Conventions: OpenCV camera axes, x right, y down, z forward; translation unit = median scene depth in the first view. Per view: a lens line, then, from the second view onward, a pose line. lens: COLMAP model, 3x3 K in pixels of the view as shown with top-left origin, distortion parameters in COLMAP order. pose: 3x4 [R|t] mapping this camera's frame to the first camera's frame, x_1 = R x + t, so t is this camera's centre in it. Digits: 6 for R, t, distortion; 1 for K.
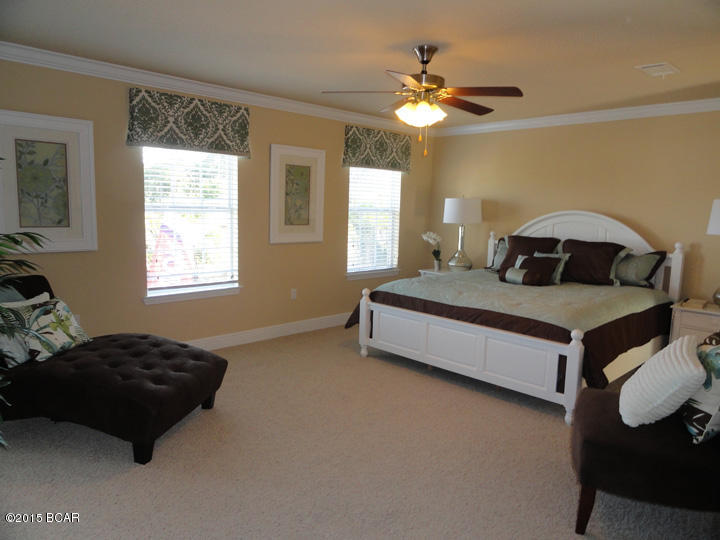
lens RADIAL K [[507.4, 0, 359.7], [0, 507.4, 268.4], [0, 0, 1]] dist [0.021042, -0.002965]
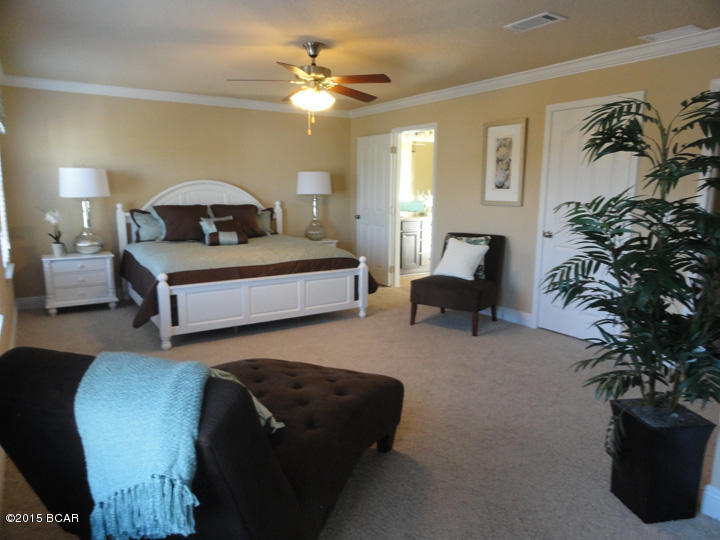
lens RADIAL K [[507.4, 0, 360.4], [0, 507.4, 273.4], [0, 0, 1]] dist [0.021042, -0.002965]
pose [[0.209859, -0.194943, 0.958100, -0.919224], [0.126362, 0.977111, 0.171133, -0.081381], [-0.969532, 0.085154, 0.229689, 0.557952]]
